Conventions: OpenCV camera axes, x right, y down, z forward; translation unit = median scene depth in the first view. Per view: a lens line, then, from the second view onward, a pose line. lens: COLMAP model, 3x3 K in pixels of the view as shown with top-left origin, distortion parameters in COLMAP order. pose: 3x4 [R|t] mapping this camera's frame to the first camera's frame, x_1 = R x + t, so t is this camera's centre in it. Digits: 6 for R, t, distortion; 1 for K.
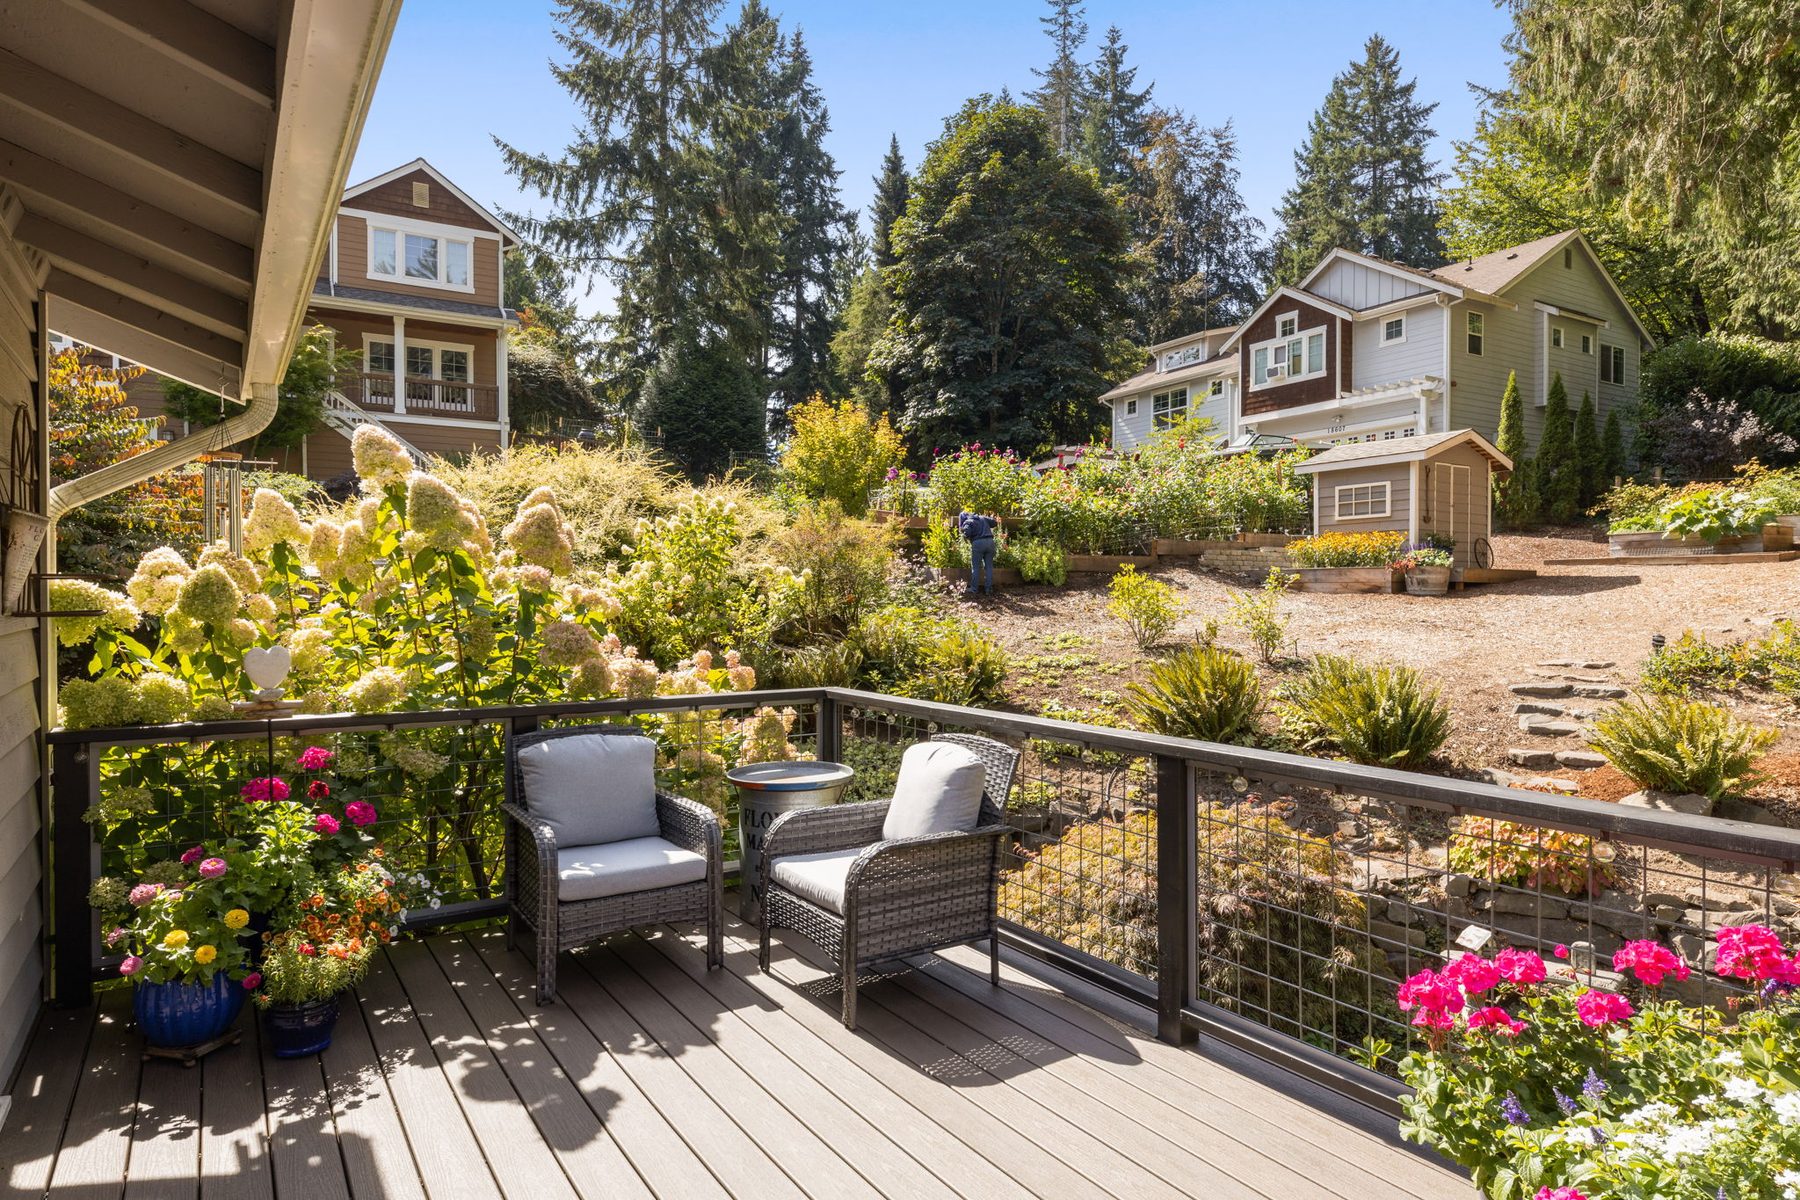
lens RADIAL K [[1027.6, 0, 895.3], [0, 1027.6, 602.2], [0, 0, 1]] dist [0.003183, 0.000088]
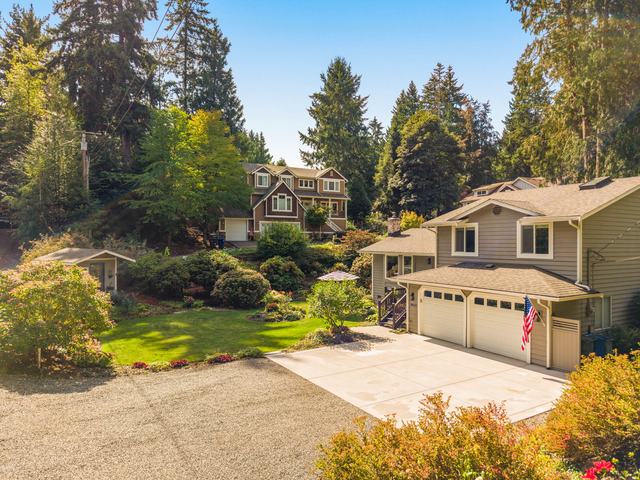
lens RADIAL K [[426.9, 0, 323.2], [0, 426.9, 242.9], [0, 0, 1]] dist [0.014113, -0.007336]
pose [[0.999230, -0.001797, -0.039200, -0.162930], [0.001585, 0.999984, -0.005433, -0.017973], [0.039210, 0.005367, 0.999217, -0.415557]]
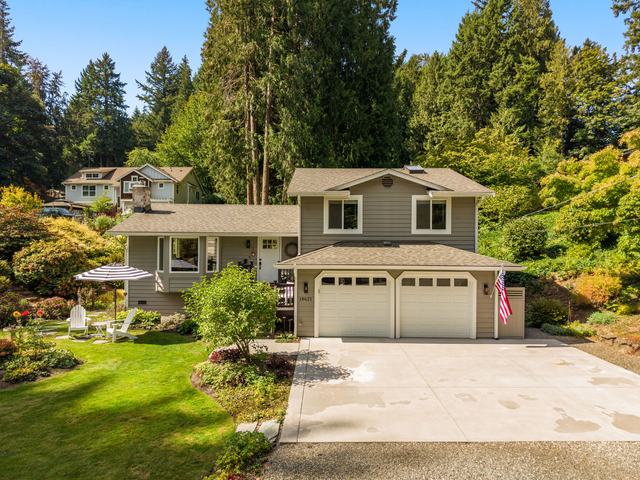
lens RADIAL K [[426.9, 0, 322.0], [0, 426.9, 237.8], [0, 0, 1]] dist [0.014113, -0.007336]
pose [[0.551548, 0.011224, 0.834068, -0.283385], [0.000632, 0.999904, -0.013873, -0.005255], [-0.834143, 0.008179, 0.551487, -0.251826]]
